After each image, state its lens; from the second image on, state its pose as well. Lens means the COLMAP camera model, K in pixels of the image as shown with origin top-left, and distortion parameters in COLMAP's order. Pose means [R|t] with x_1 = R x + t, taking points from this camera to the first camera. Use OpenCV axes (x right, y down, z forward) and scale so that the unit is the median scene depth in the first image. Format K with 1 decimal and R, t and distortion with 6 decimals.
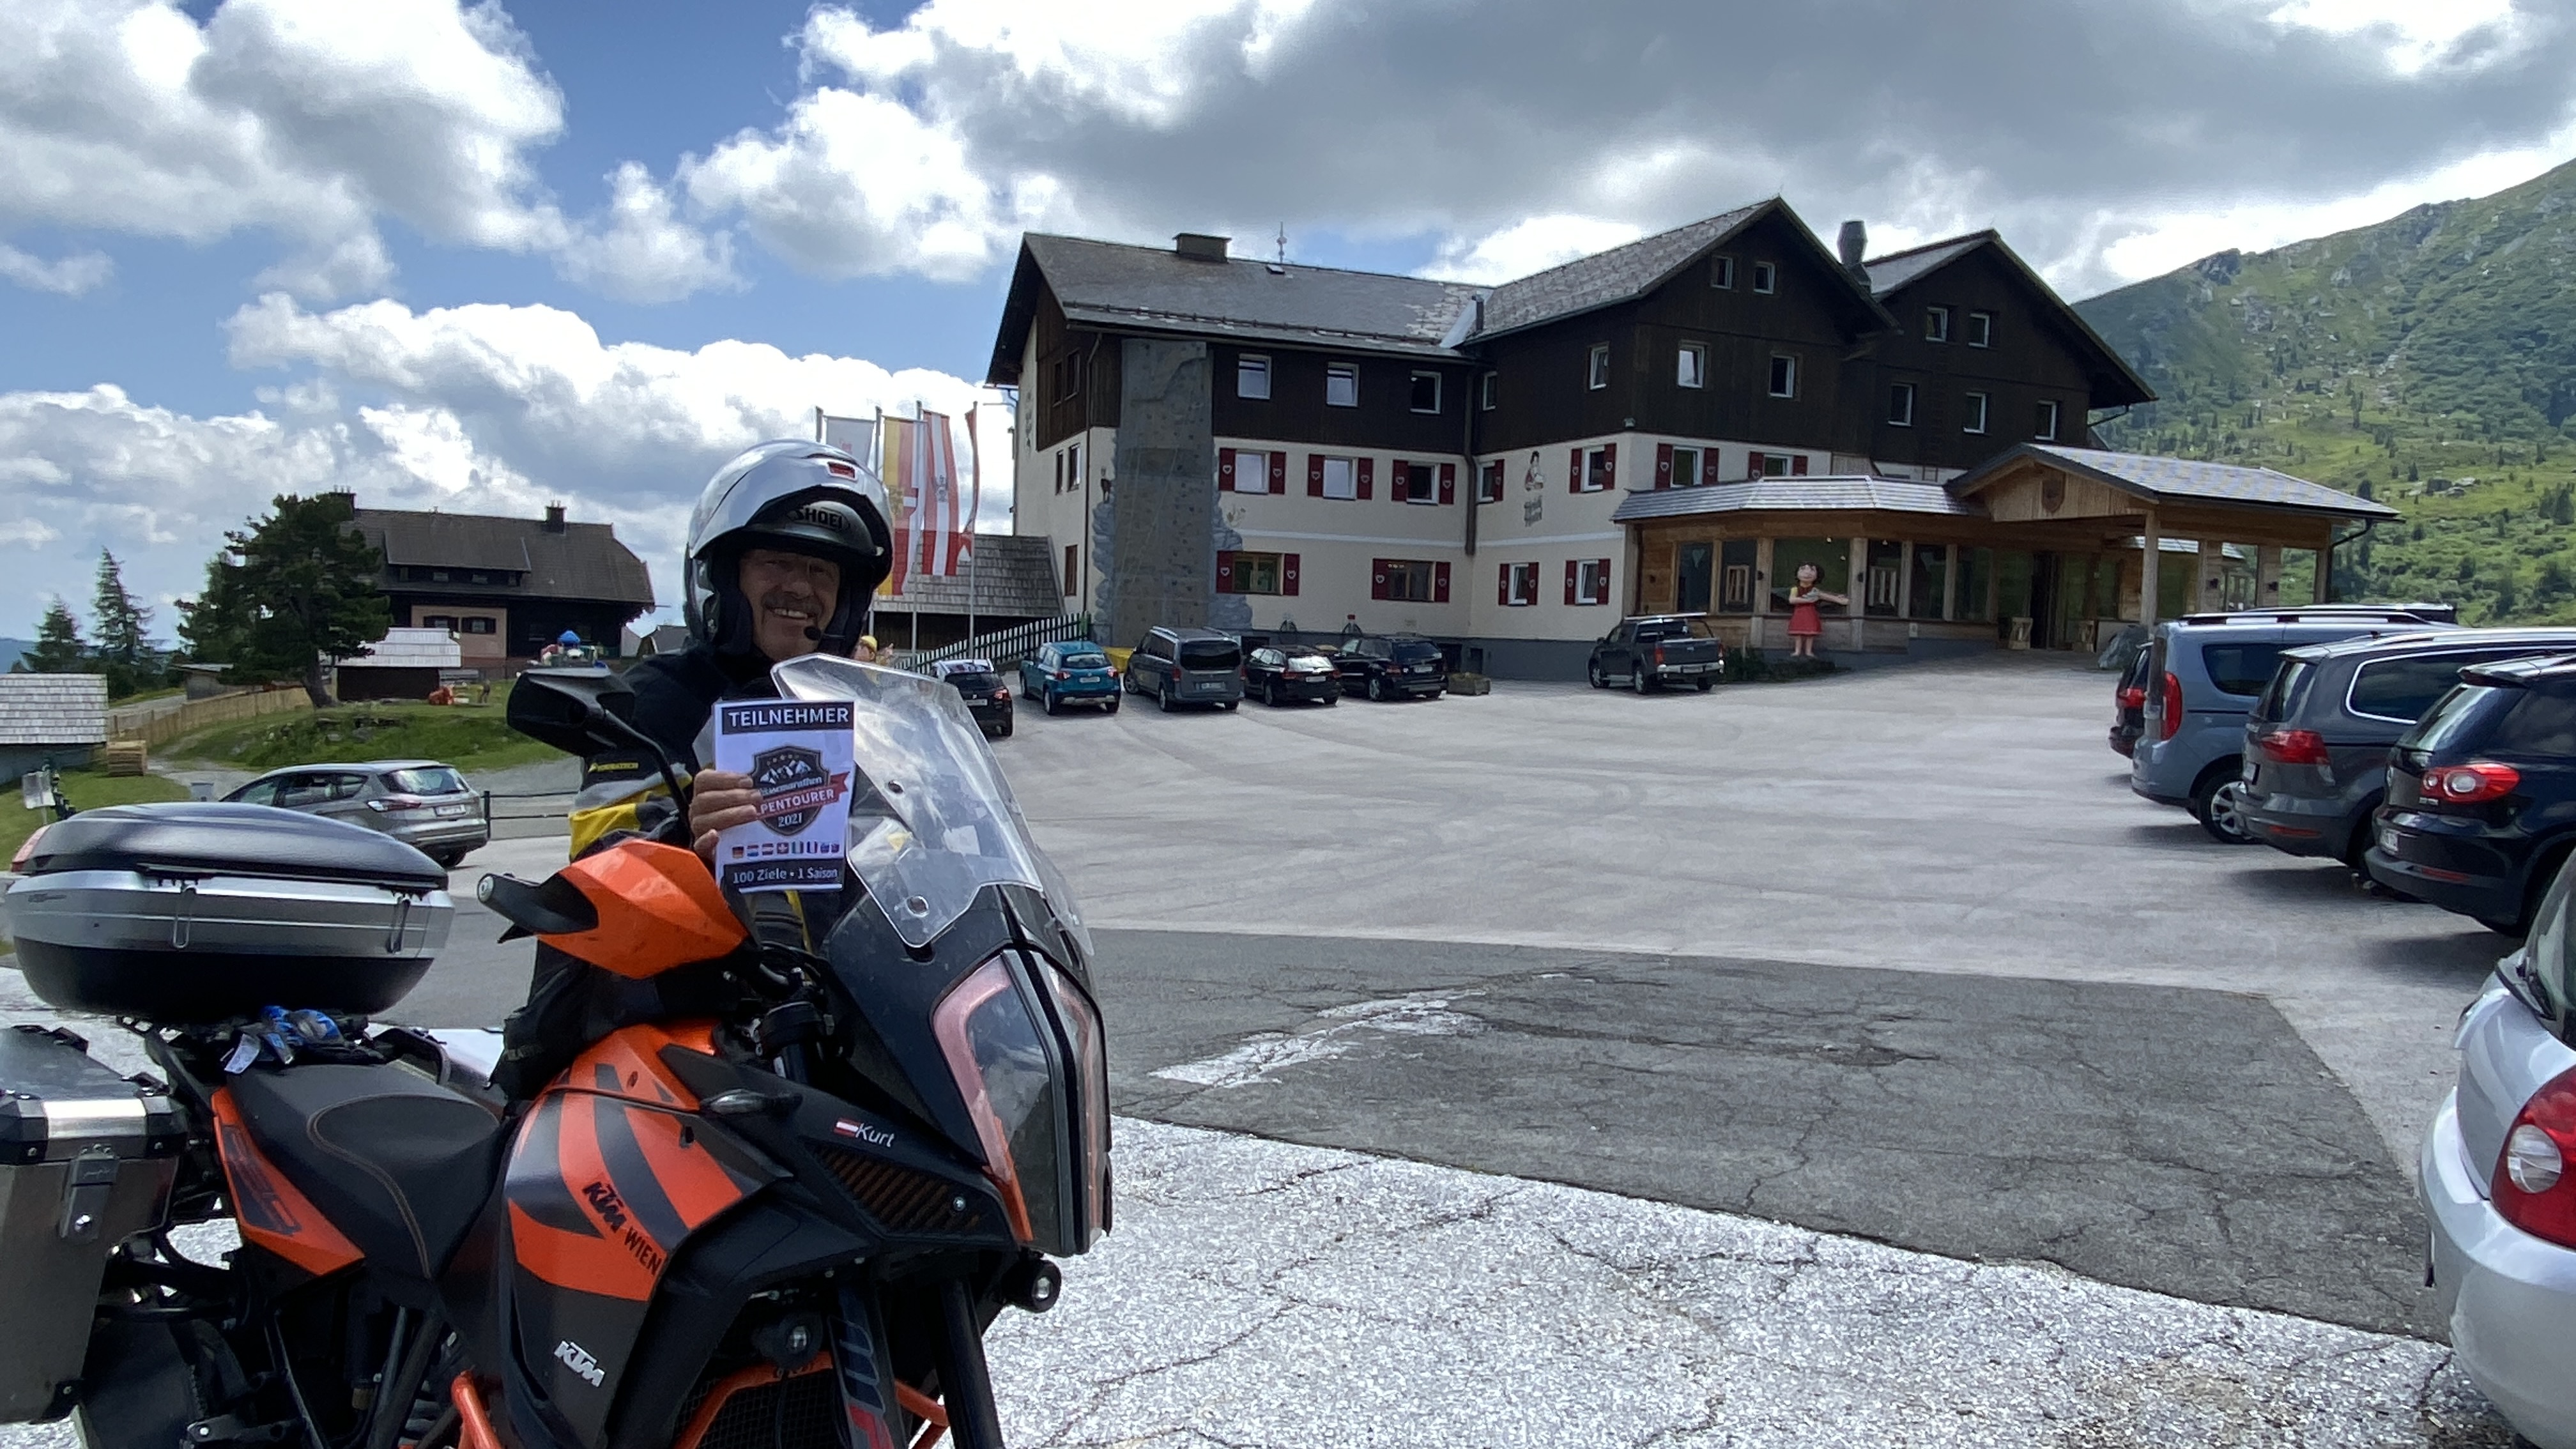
lens RADIAL K [[1693.8, 0, 1283.2], [0, 1693.8, 721.7], [0, 0, 1]] dist [0.029693, 0.000165]
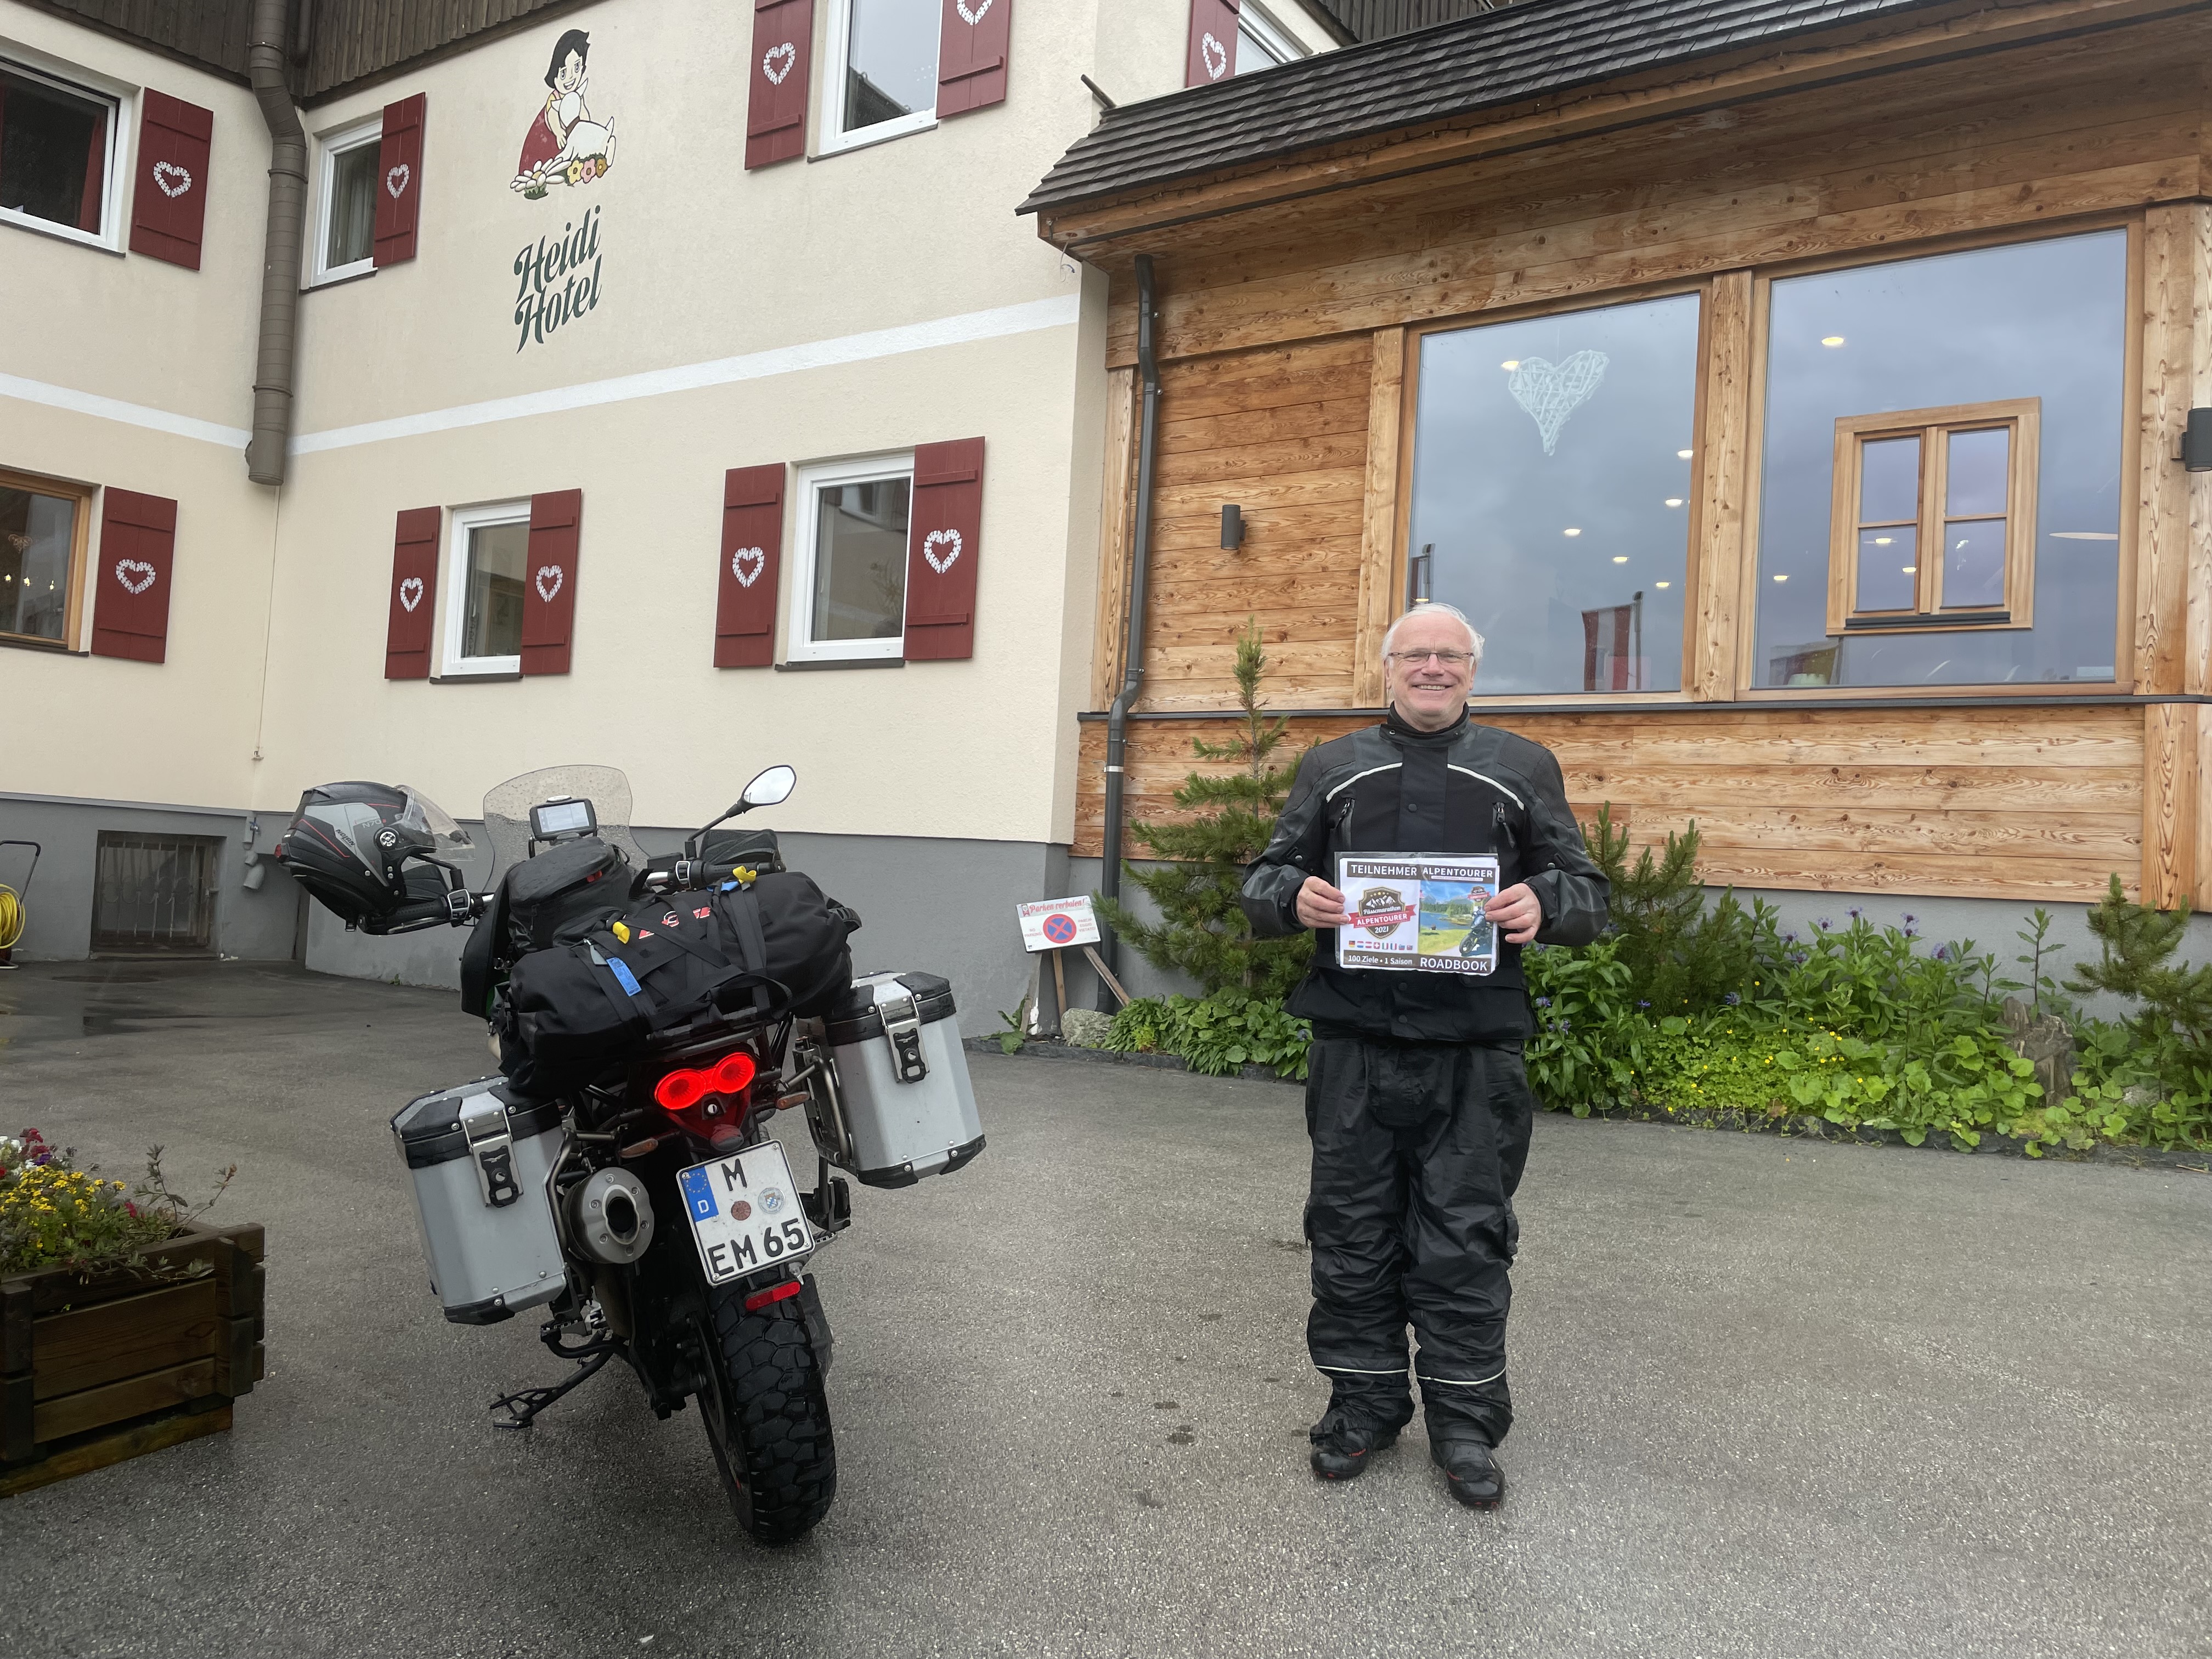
lens RADIAL K [[1704.5, 0, 1114.5], [0, 1704.5, 807.8], [0, 0, 1]] dist [0.045436, -0.021573]
pose [[0.862686, 0.035495, 0.504494, 0.095999], [-0.000356, 0.997576, -0.069579, -0.034354], [-0.505741, 0.059845, 0.860607, 0.756891]]
